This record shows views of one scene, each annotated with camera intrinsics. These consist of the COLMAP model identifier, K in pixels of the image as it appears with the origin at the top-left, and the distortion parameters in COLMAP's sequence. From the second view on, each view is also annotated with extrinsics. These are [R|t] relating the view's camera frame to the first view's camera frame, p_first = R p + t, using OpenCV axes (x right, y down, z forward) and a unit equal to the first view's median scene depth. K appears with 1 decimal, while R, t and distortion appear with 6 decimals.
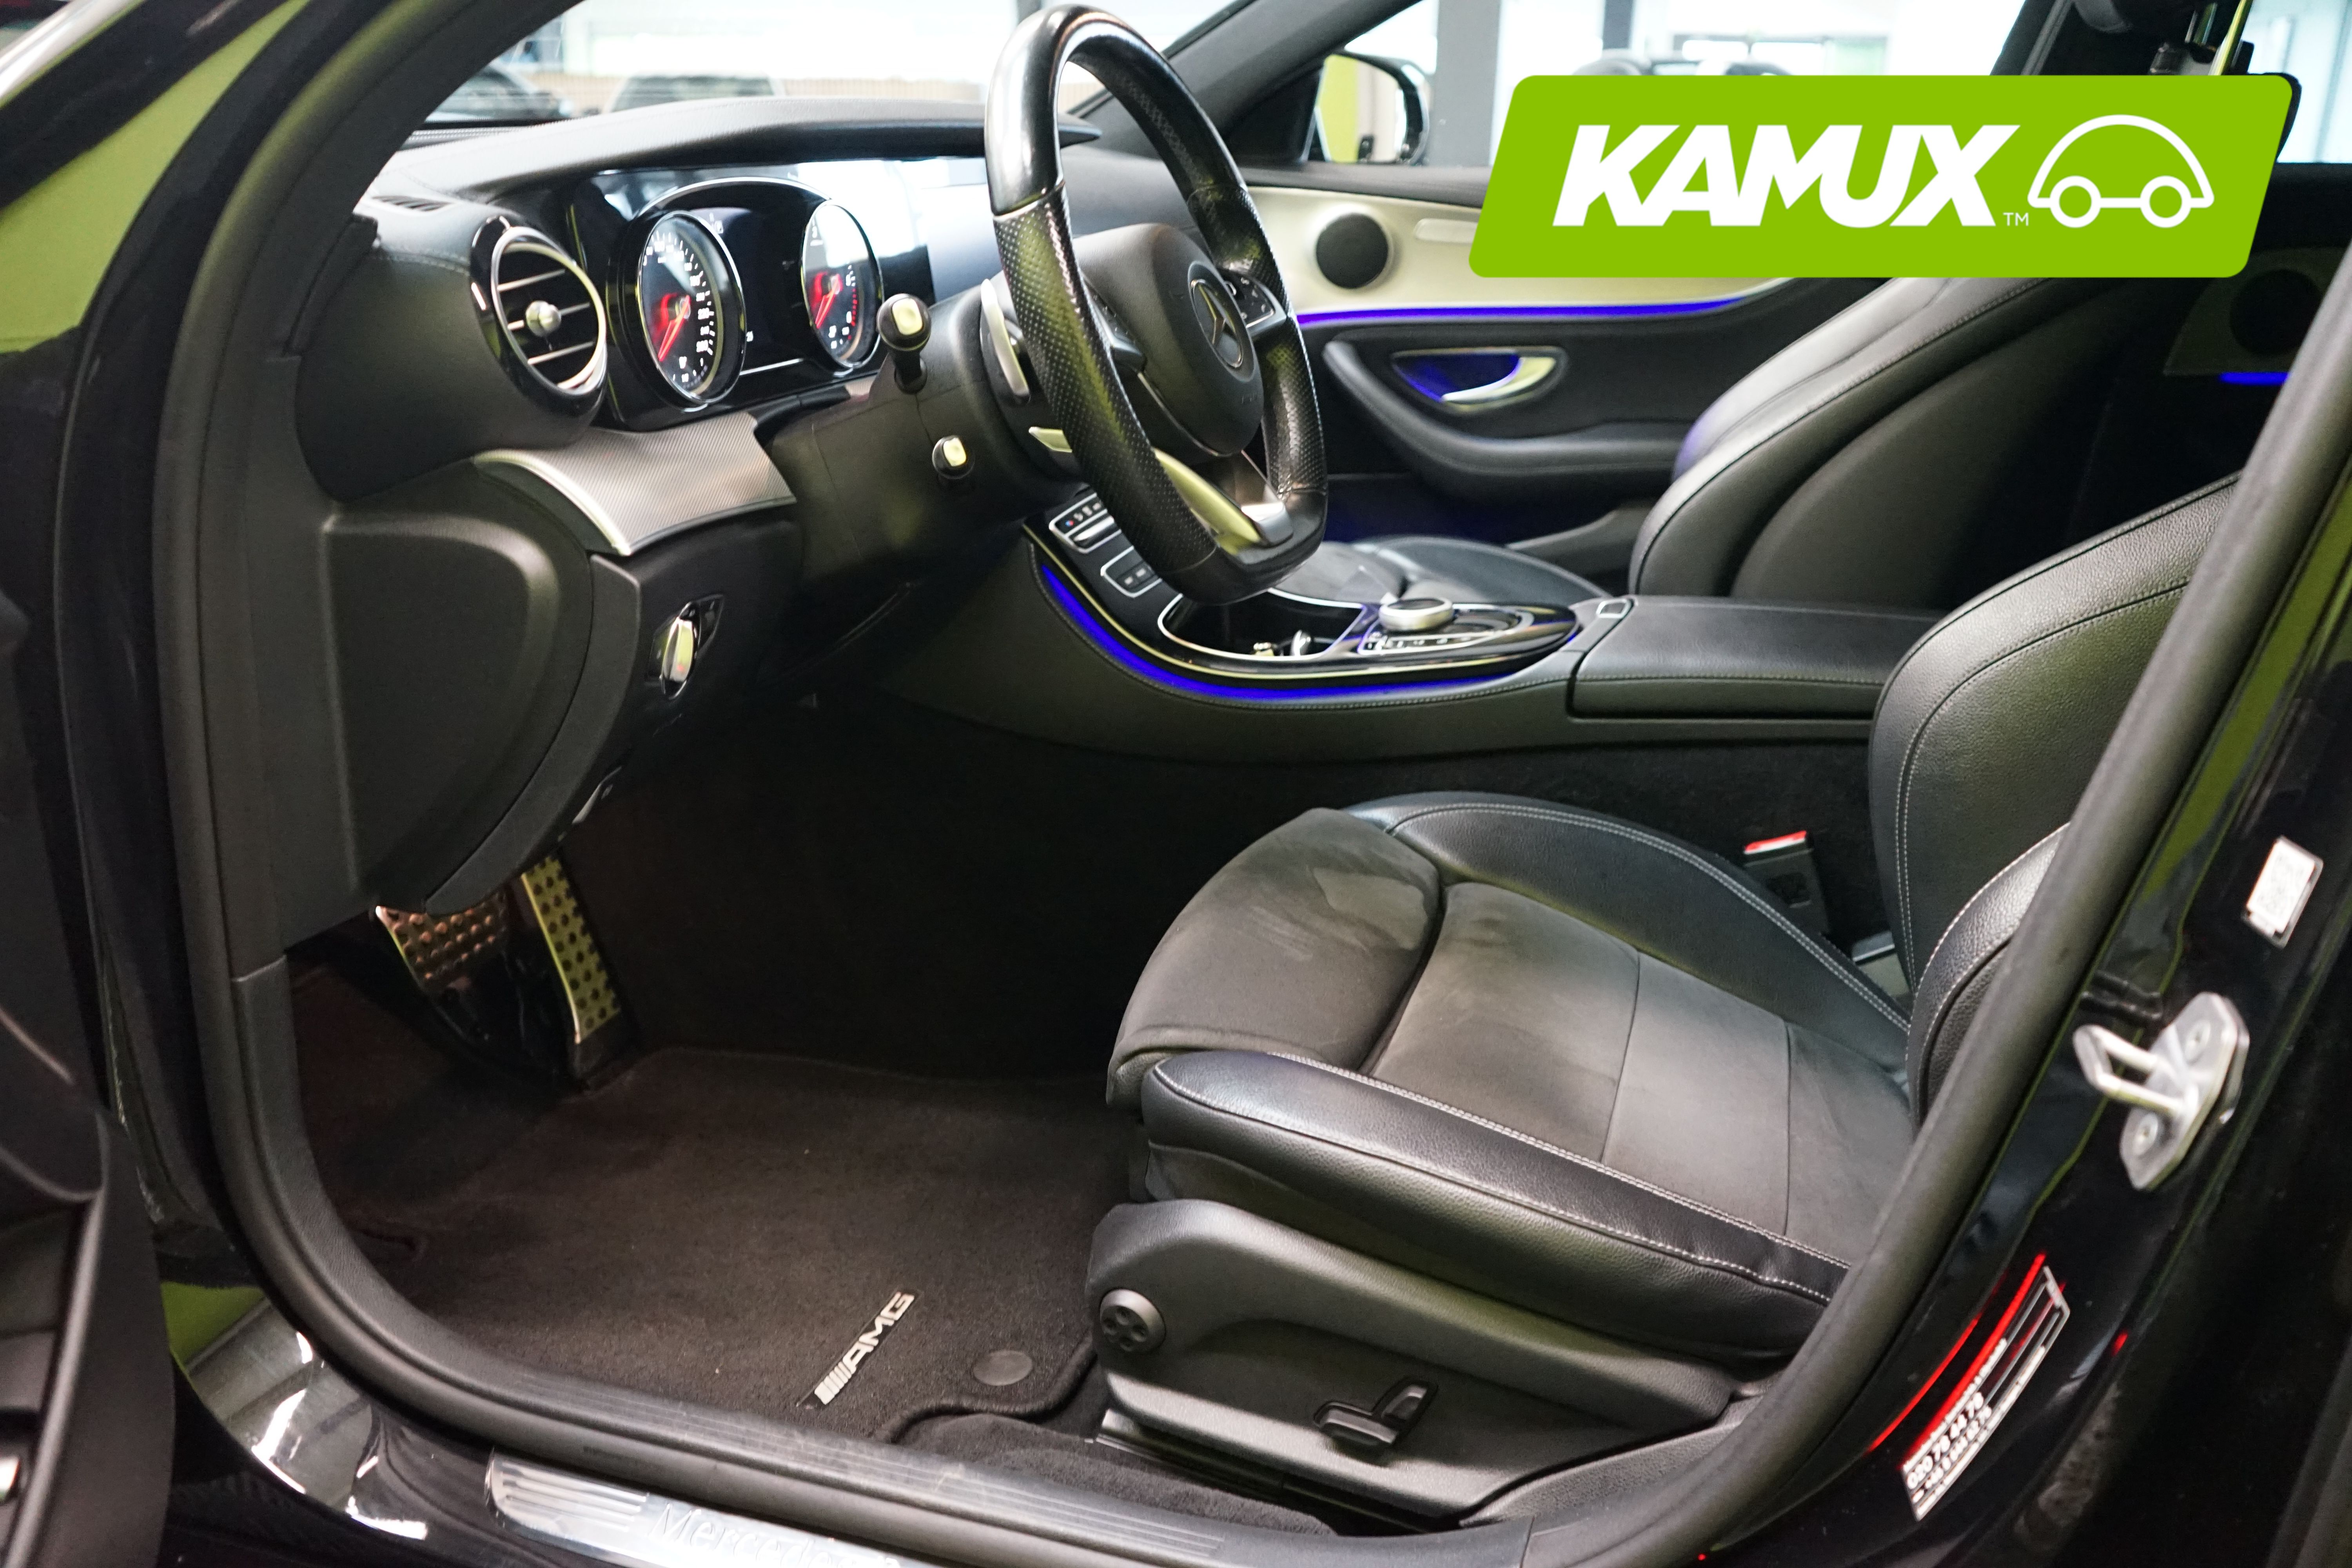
lens RADIAL K [[1863.9, 0, 1176.0], [0, 1863.9, 784.0], [0, 0, 1]] dist [-0.001291, -0.000210]
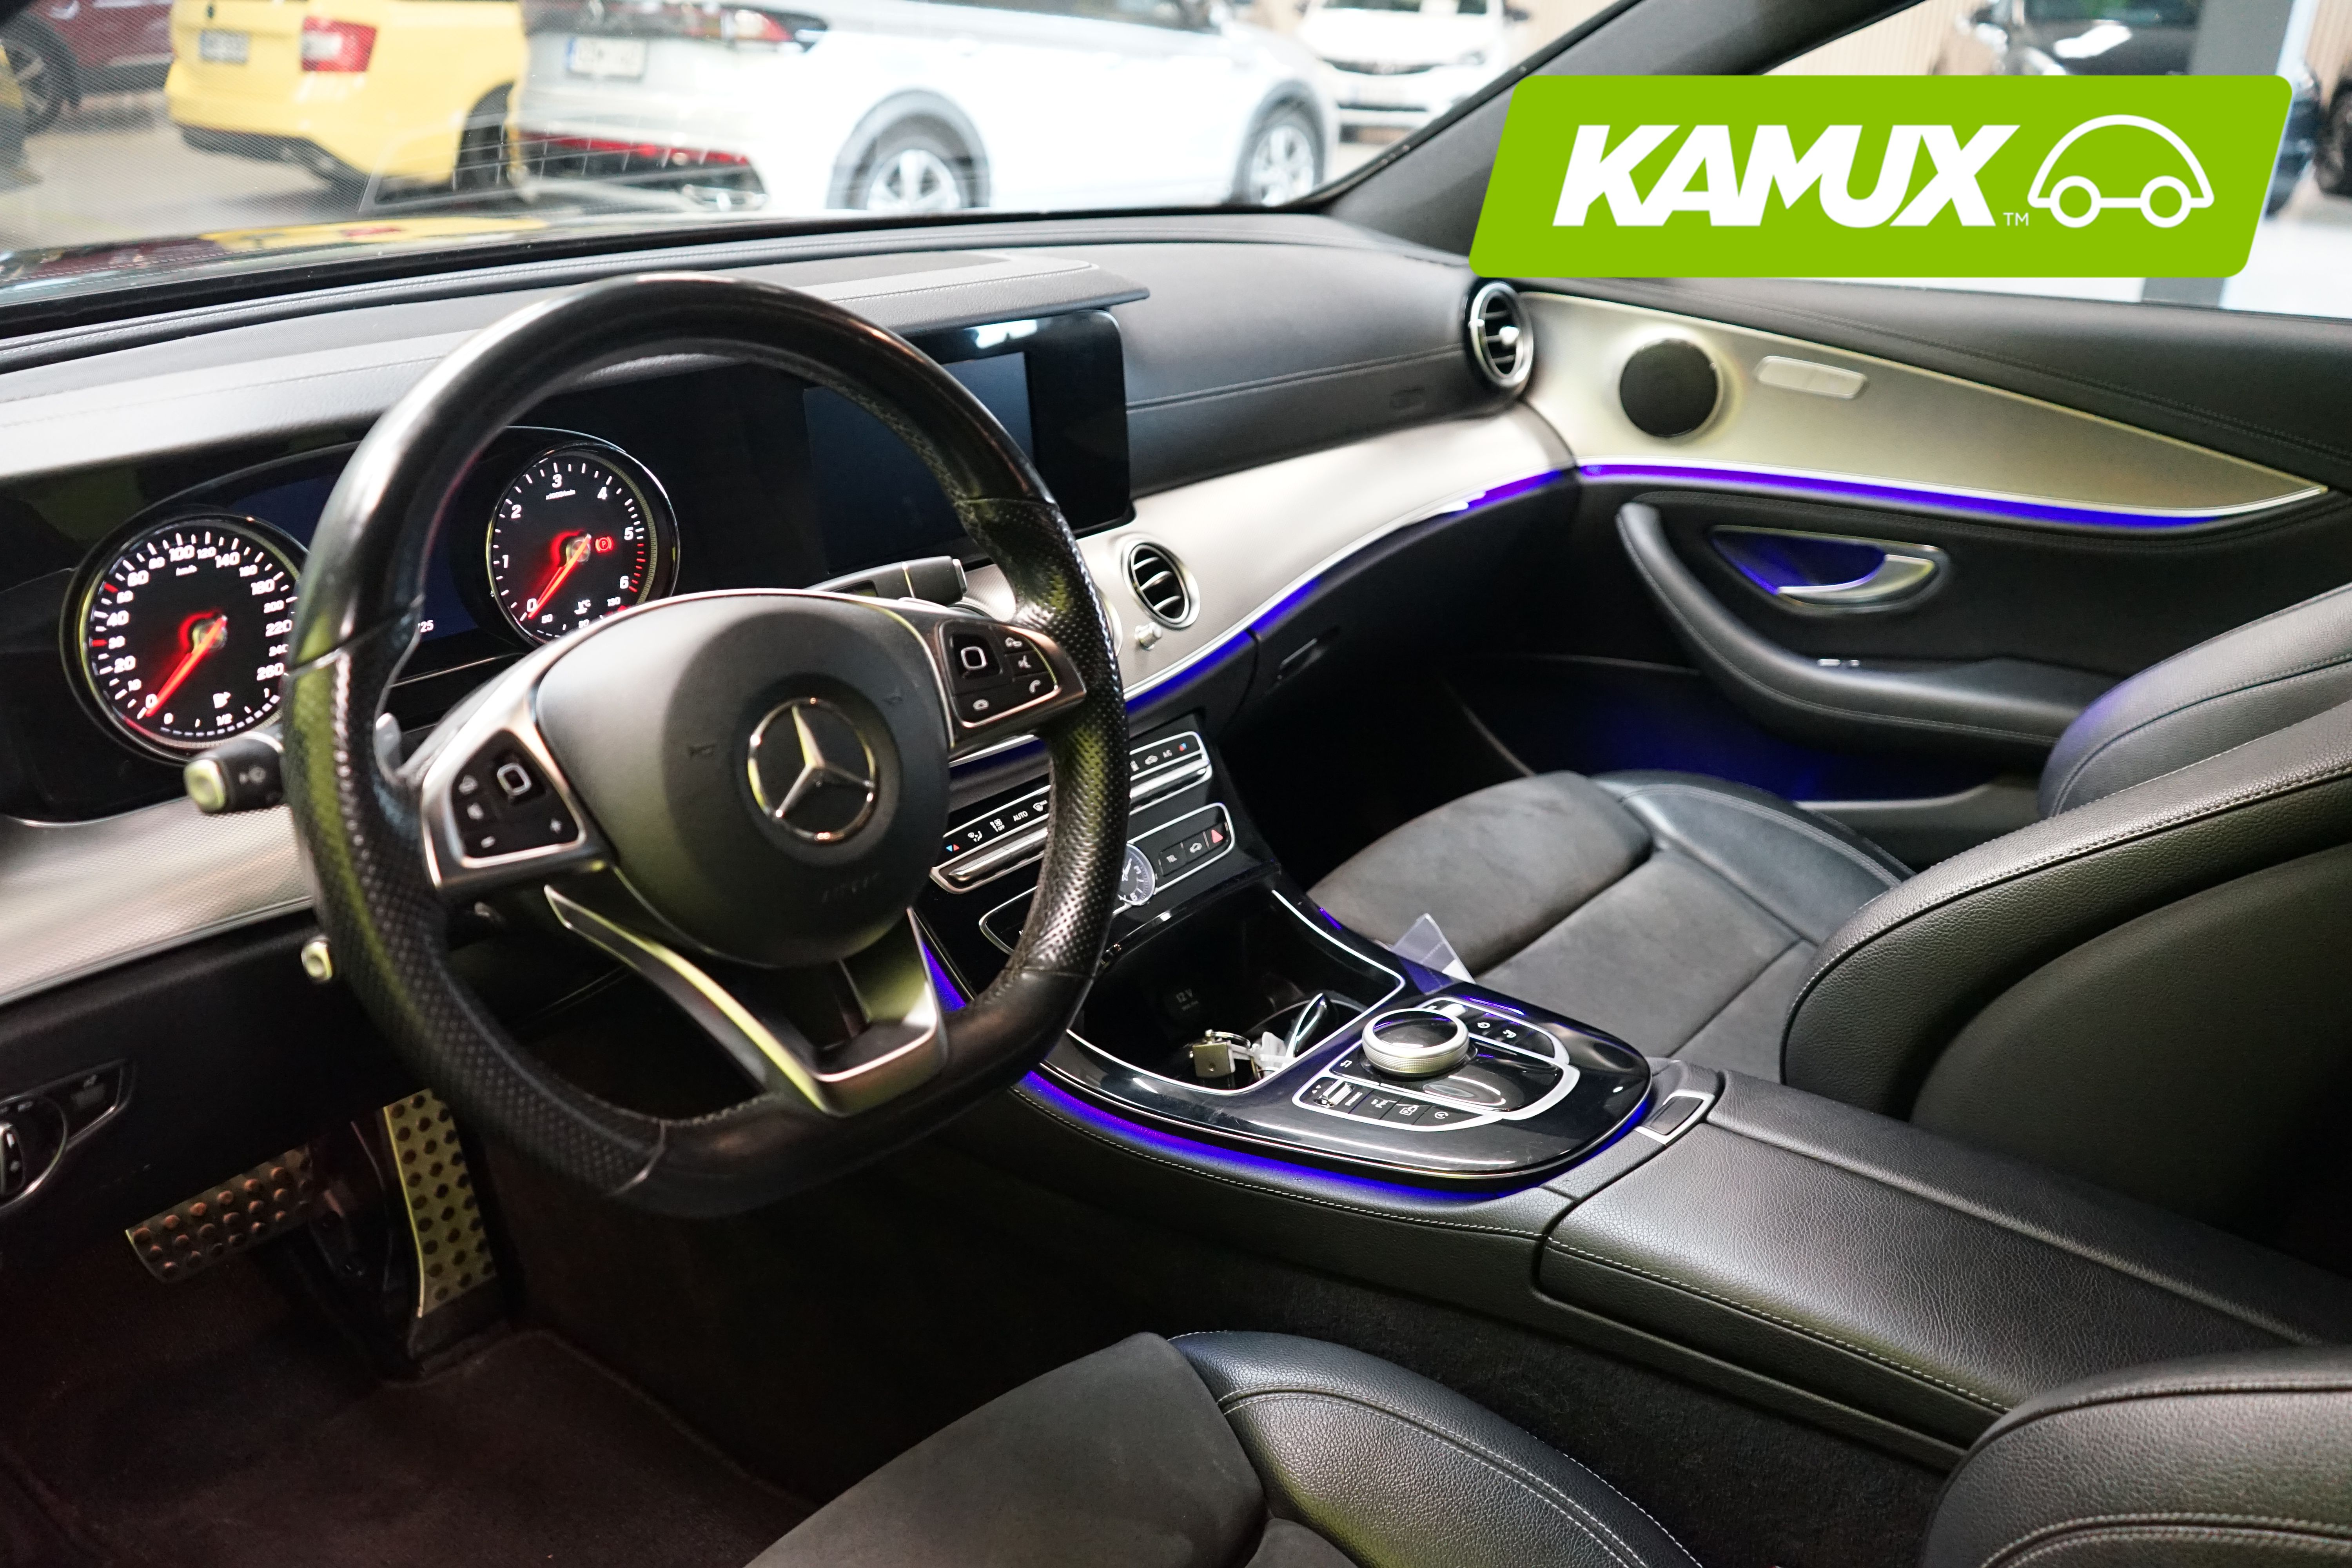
lens RADIAL K [[1863.9, 0, 1176.0], [0, 1863.9, 784.0], [0, 0, 1]] dist [-0.001291, -0.000210]
pose [[0.931015, 0.157280, -0.329354, 0.250292], [-0.139212, 0.987194, 0.077900, -0.219545], [0.337388, -0.026676, 0.940988, 0.303477]]
